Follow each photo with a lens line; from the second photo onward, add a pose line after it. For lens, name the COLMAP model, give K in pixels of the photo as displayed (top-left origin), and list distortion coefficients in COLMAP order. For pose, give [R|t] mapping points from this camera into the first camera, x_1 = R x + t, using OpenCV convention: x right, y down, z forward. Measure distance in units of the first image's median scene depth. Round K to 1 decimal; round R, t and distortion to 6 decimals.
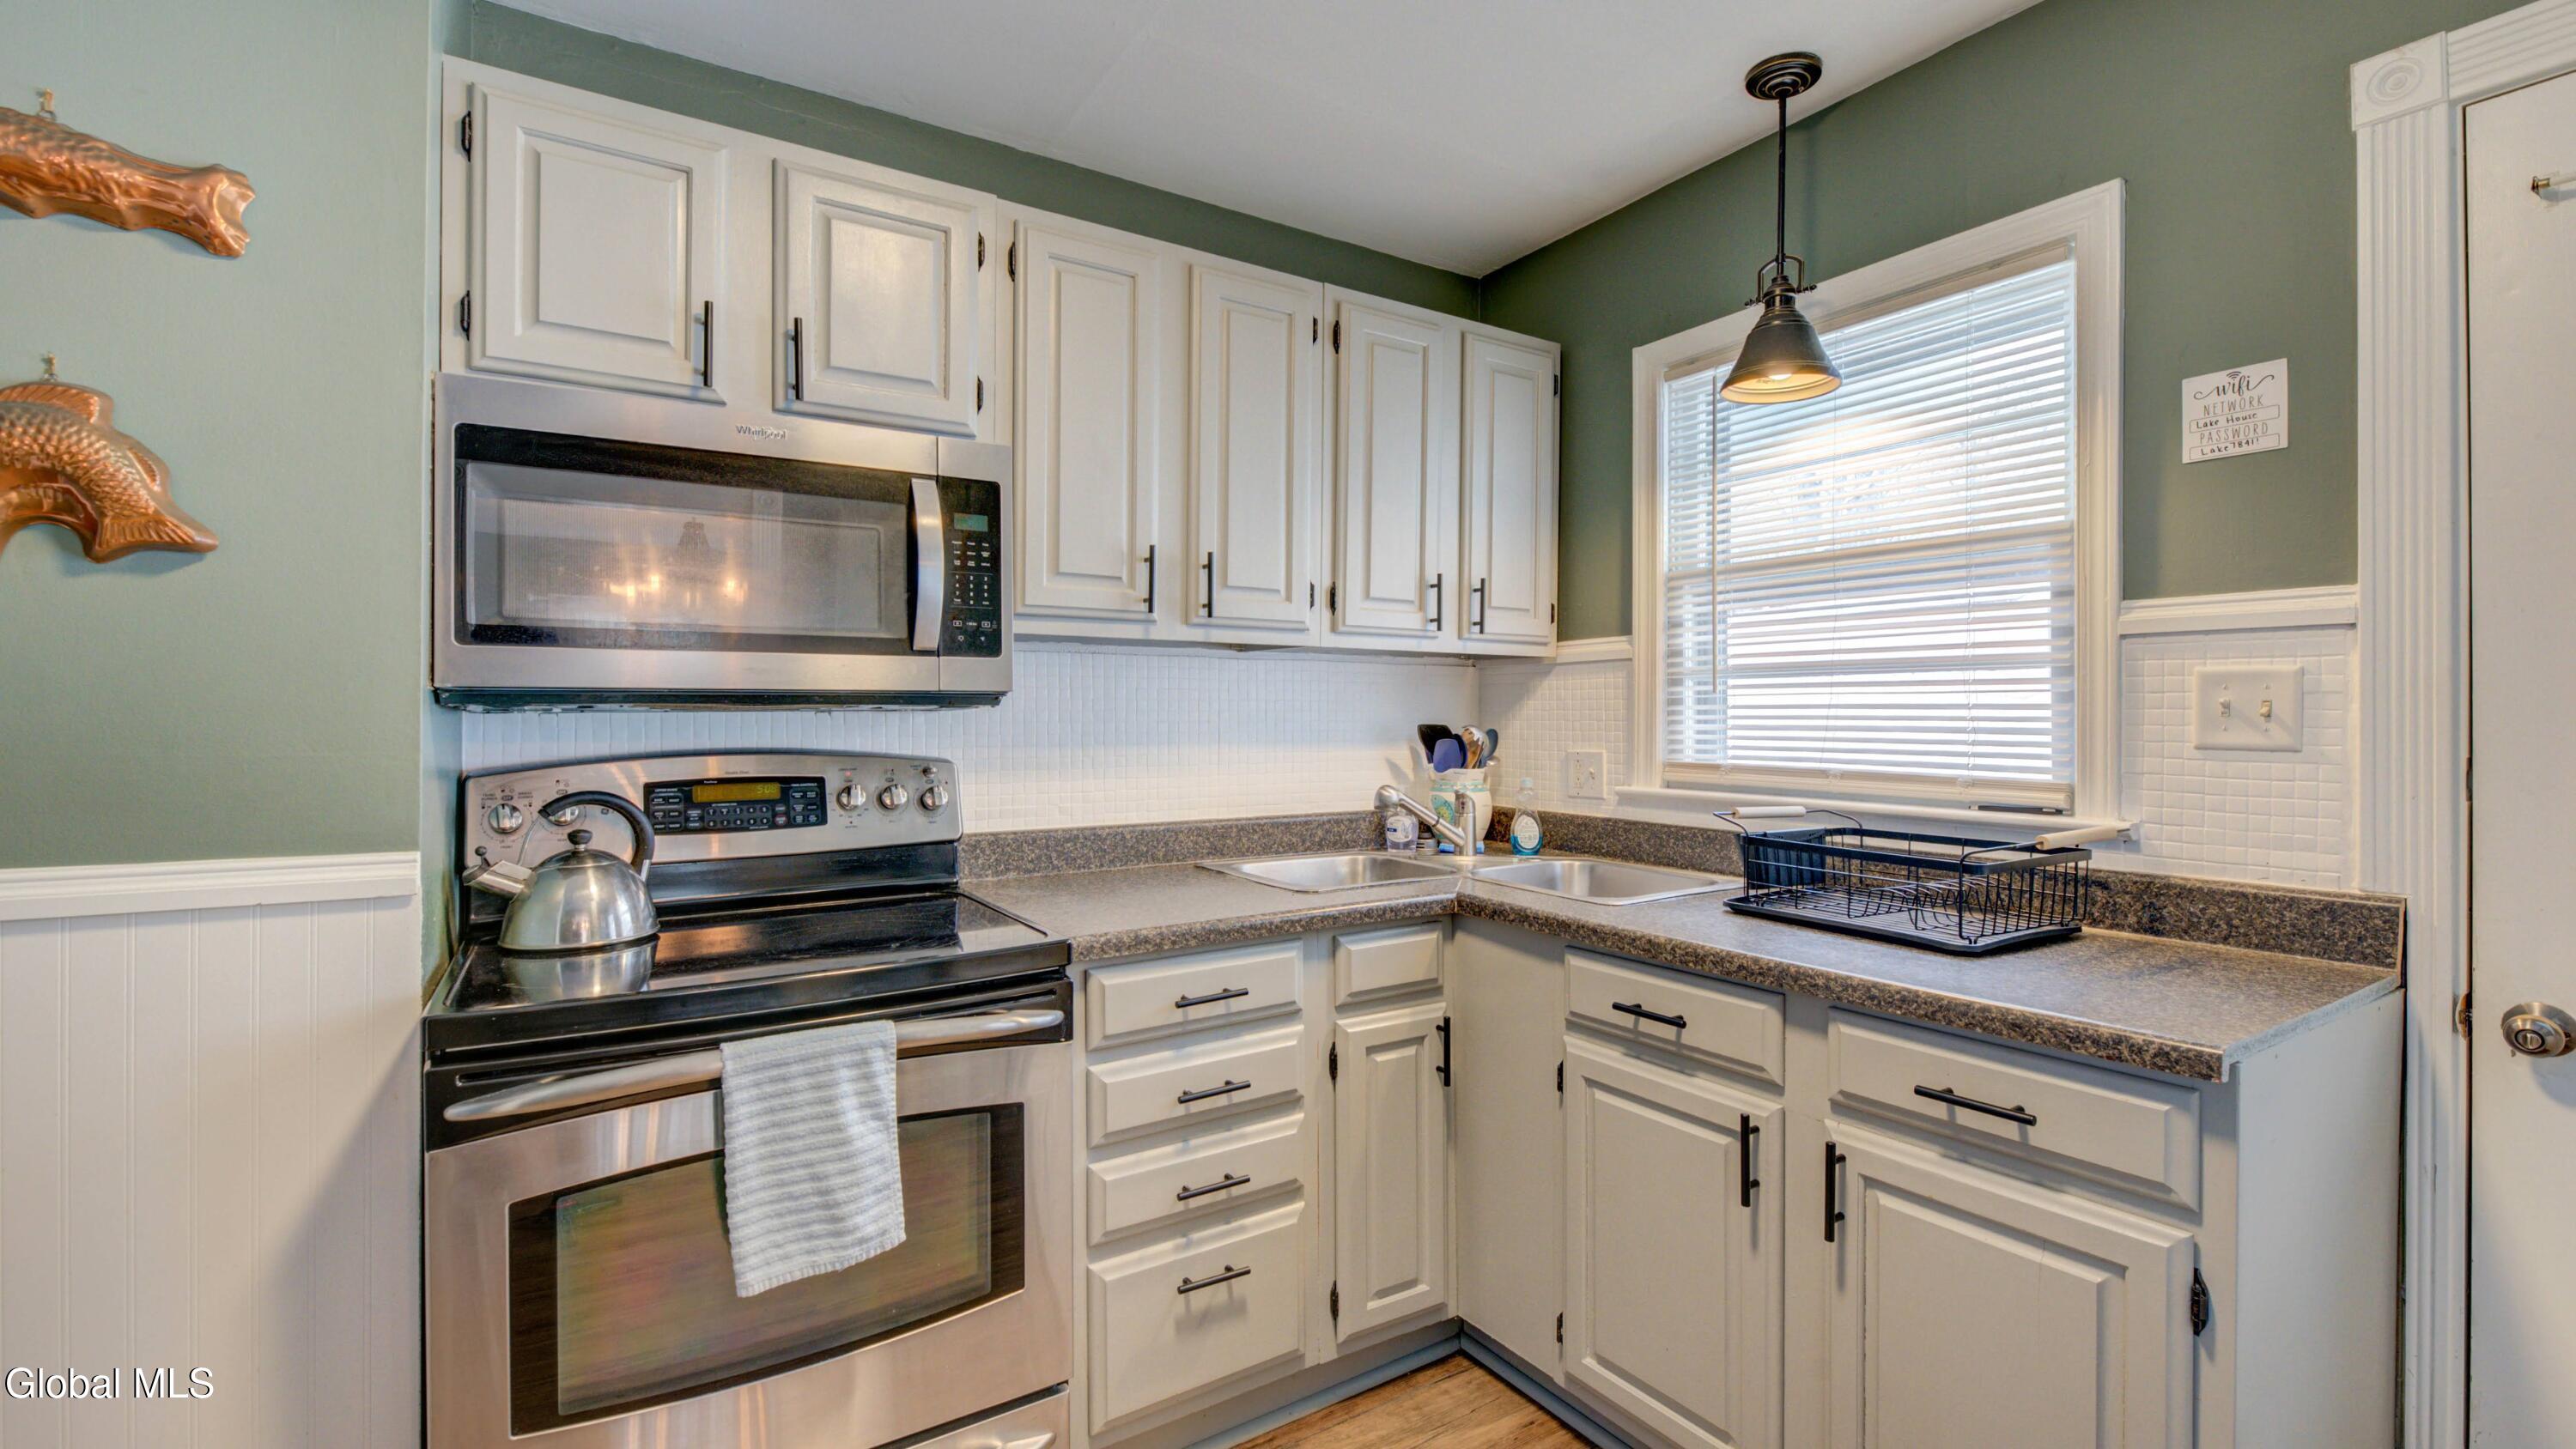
lens RADIAL K [[1087.8, 0, 1285.9], [0, 1087.8, 716.9], [0, 0, 1]] dist [-0.002649, -0.000299]
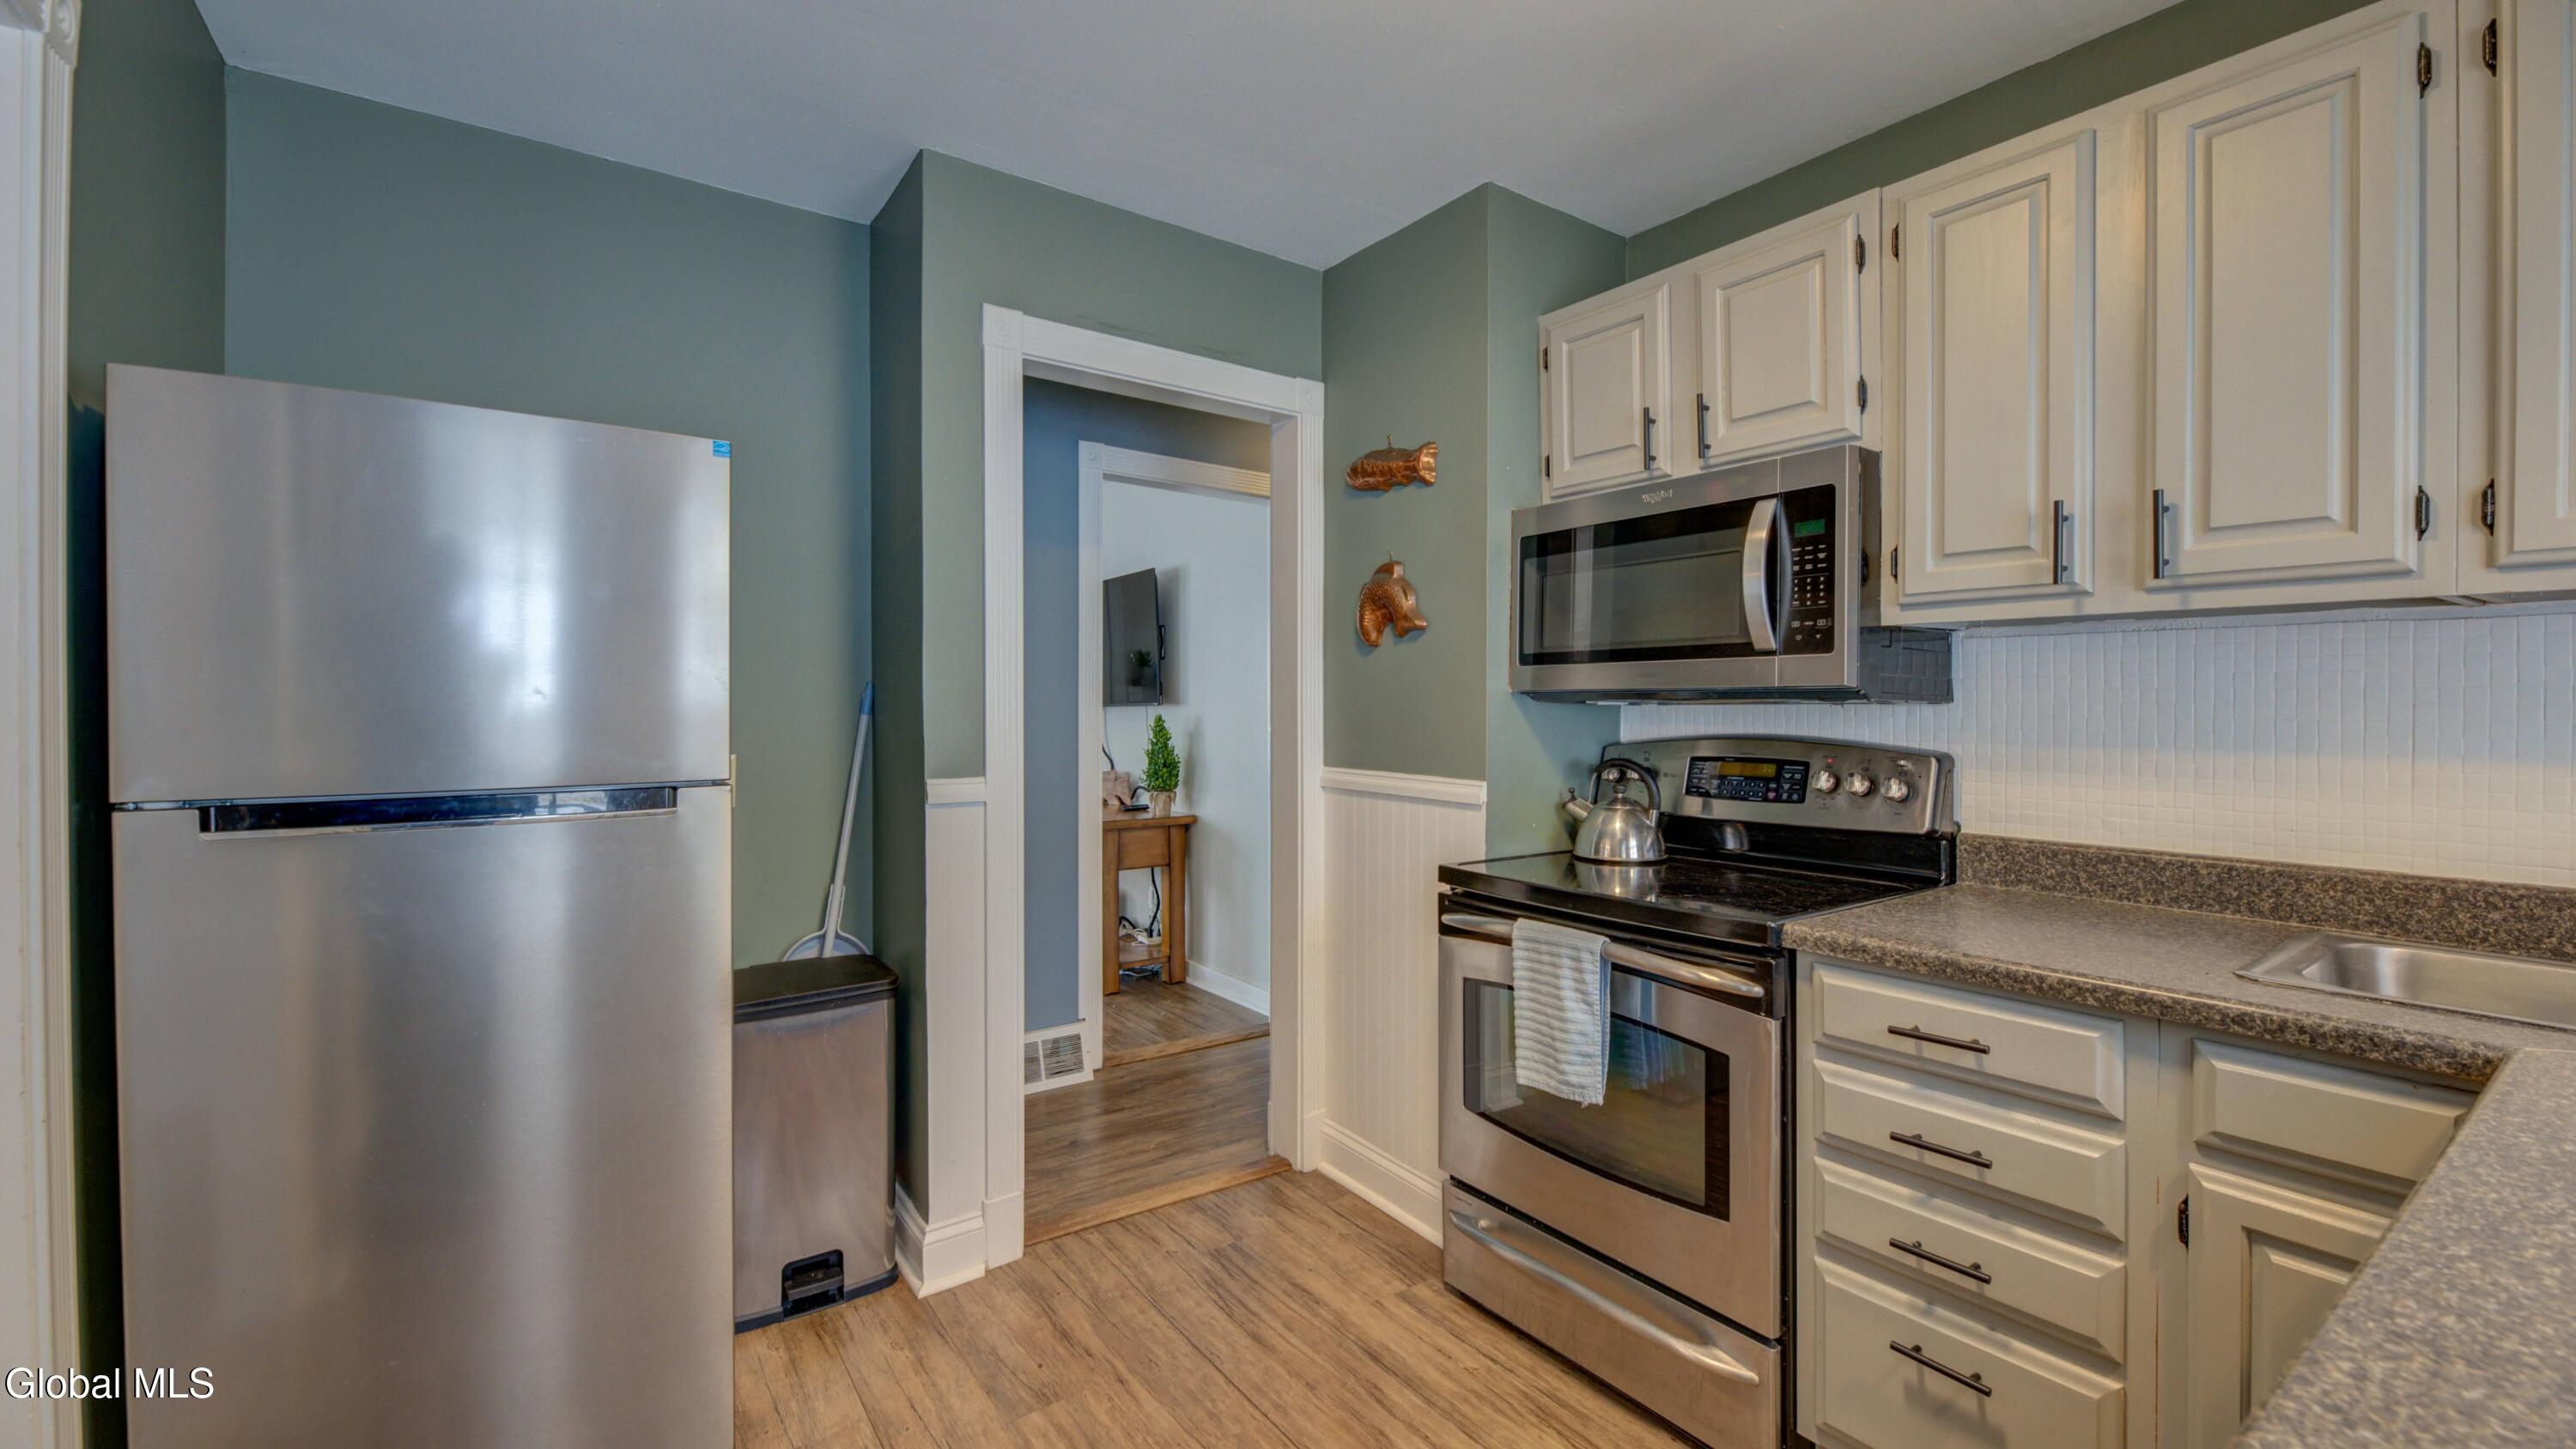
lens RADIAL K [[1056.2, 0, 1288.0], [0, 1056.2, 724.5], [0, 0, 1]] dist [0.001488, 0.000049]
pose [[0.052745, 0.021170, -0.998384, 0.720022], [-0.003259, 0.999774, 0.021027, -0.006321], [0.998603, 0.002145, 0.052803, 0.433568]]
